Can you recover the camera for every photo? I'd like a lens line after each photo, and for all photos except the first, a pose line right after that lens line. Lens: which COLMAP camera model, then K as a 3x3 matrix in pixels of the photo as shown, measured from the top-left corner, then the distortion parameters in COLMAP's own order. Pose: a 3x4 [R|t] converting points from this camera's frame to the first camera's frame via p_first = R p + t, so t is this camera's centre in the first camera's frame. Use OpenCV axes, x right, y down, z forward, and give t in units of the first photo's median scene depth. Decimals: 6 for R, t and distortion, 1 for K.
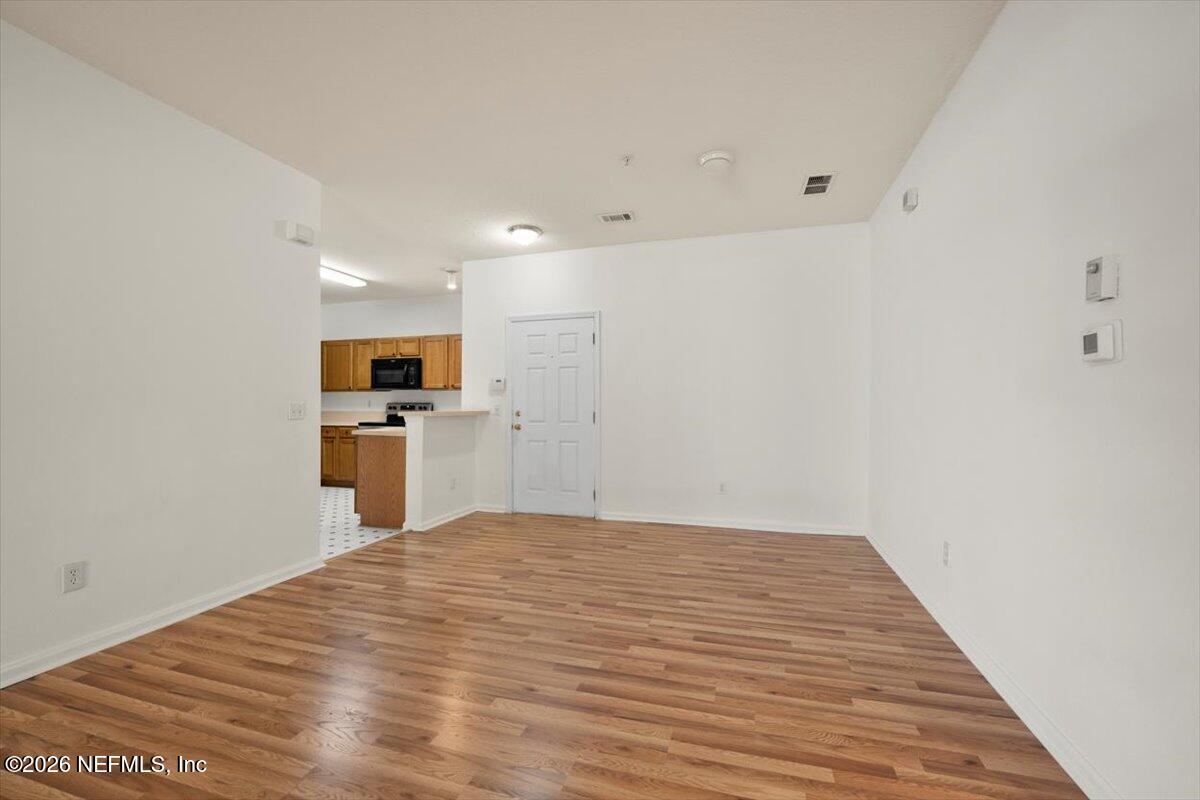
lens RADIAL K [[494.6, 0, 600.0], [0, 494.6, 400.0], [0, 0, 1]] dist [-0.025276, 0.000024]
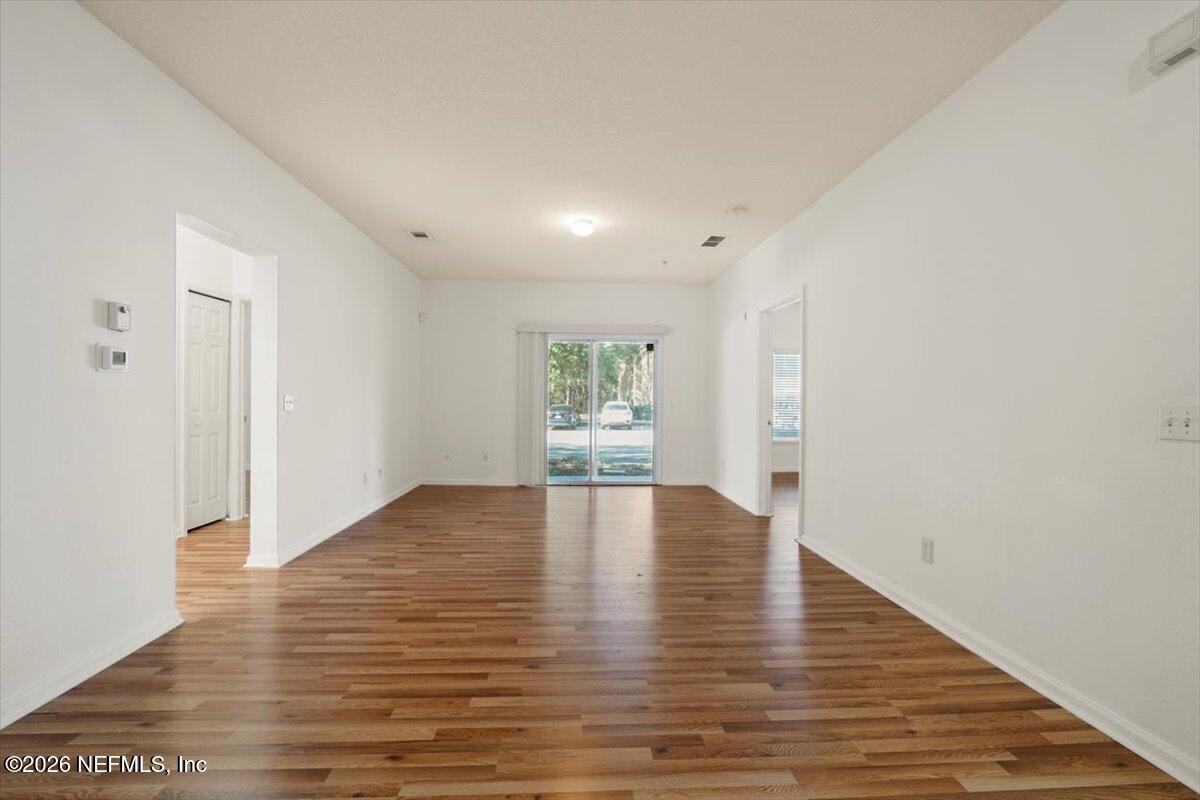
lens RADIAL K [[494.6, 0, 600.0], [0, 494.6, 400.0], [0, 0, 1]] dist [-0.025276, 0.000024]
pose [[-0.932225, -0.007423, -0.361804, 0.059910], [-0.007979, 0.999968, 0.000042, 0.000896], [0.361792, 0.002925, -0.932254, 1.084621]]
